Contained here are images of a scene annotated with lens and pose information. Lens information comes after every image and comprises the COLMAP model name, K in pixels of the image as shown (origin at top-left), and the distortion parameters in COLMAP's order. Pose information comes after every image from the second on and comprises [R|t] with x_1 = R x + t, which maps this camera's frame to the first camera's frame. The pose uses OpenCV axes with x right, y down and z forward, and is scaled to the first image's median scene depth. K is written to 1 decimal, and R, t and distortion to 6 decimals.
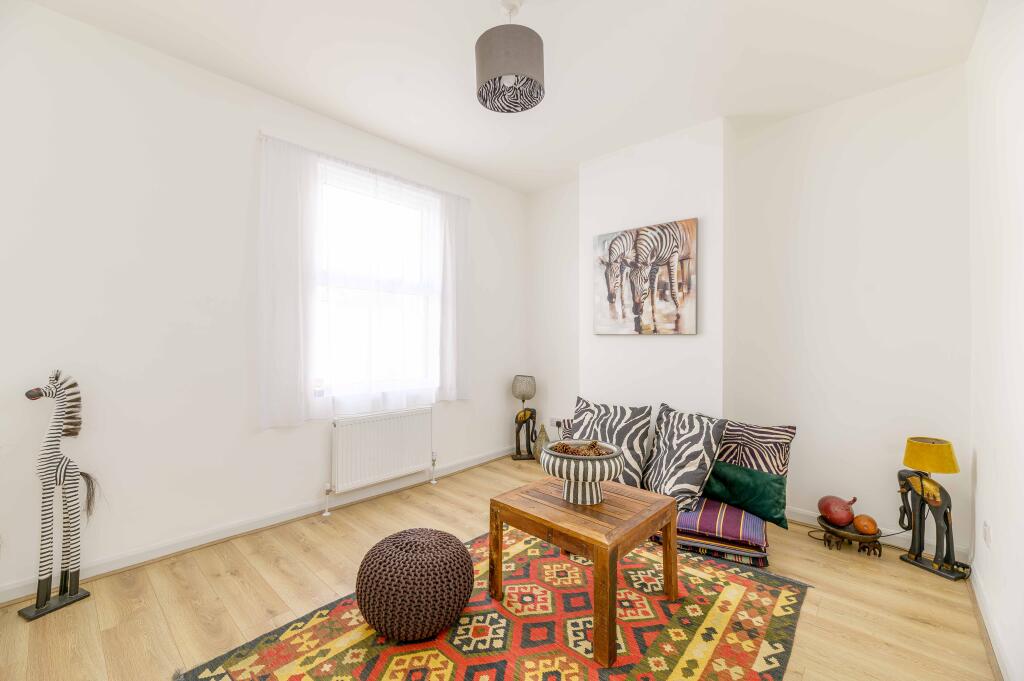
lens RADIAL K [[418.9, 0, 507.0], [0, 418.9, 338.9], [0, 0, 1]] dist [0.000196, -0.000039]
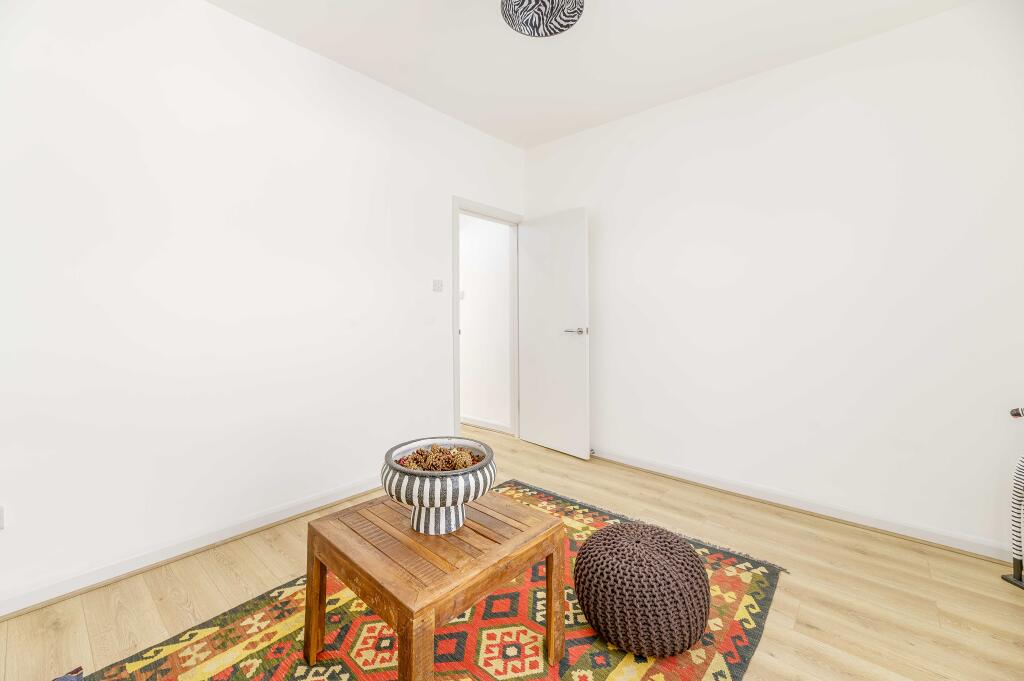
lens RADIAL K [[416.5, 0, 507.1], [0, 416.5, 323.9], [0, 0, 1]] dist [0.004671, 0.000065]
pose [[-0.999773, -0.013684, -0.016327, 0.077667], [-0.014110, 0.999555, 0.026286, 0.016267], [0.015960, 0.026511, -0.999521, 1.742683]]
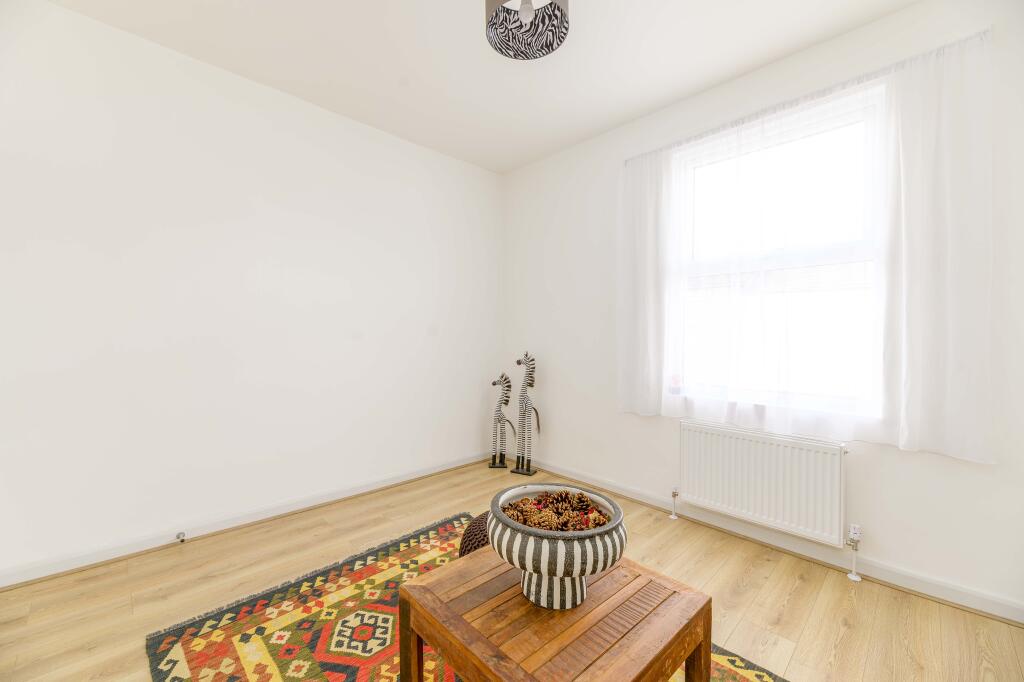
lens RADIAL K [[409.9, 0, 483.8], [0, 409.9, 338.8], [0, 0, 1]] dist [0.001377, 0.000063]
pose [[-0.090753, -0.006300, -0.995854, 0.794375], [-0.010411, 0.999931, -0.005377, 0.029351], [0.995819, 0.009880, -0.090812, 0.953260]]
